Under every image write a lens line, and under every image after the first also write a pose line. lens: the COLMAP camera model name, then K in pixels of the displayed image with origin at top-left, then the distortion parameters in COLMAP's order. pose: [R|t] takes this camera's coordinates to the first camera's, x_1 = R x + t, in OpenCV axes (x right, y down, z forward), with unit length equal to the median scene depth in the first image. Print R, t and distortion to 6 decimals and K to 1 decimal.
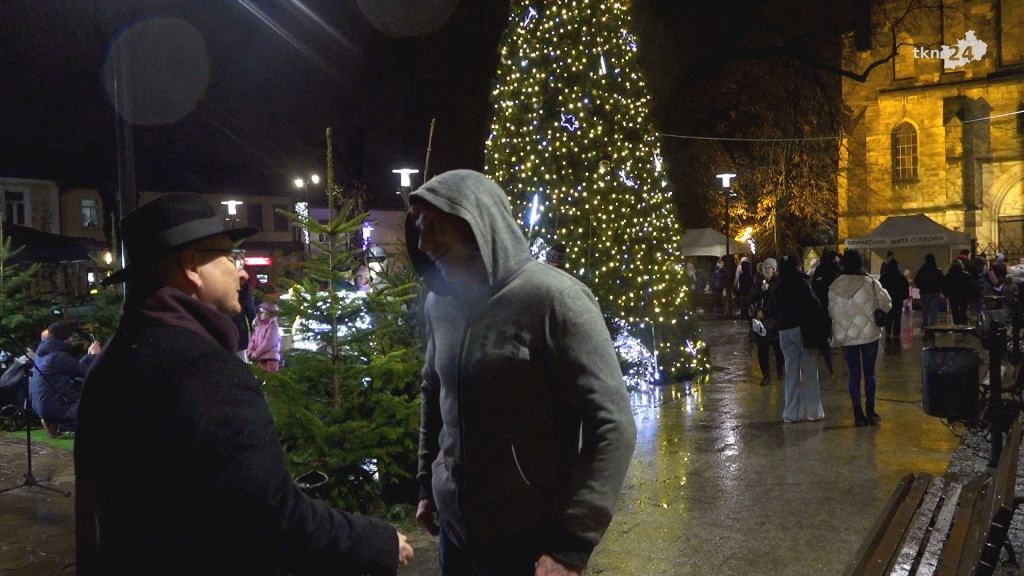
lens RADIAL K [[842.7, 0, 512.0], [0, 842.7, 288.0], [0, 0, 1]] dist [-0.003613, -0.007180]
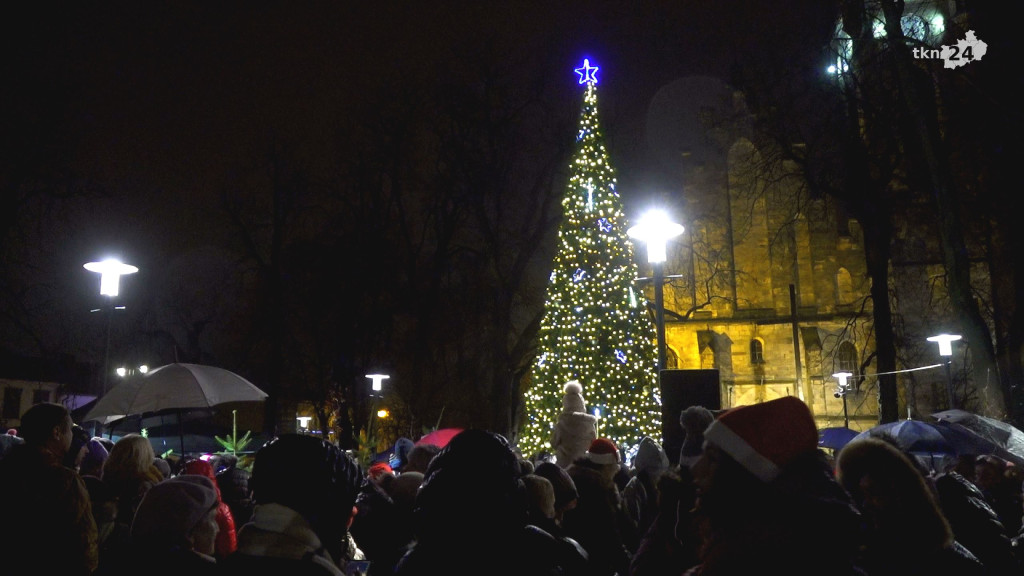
lens RADIAL K [[842.7, 0, 512.0], [0, 842.7, 288.0], [0, 0, 1]] dist [-0.003613, -0.007180]
pose [[0.940174, 0.085805, 0.329712, -0.542185], [-0.007146, 0.972519, -0.232716, 0.012733], [-0.340619, 0.216437, 0.914950, -0.201204]]
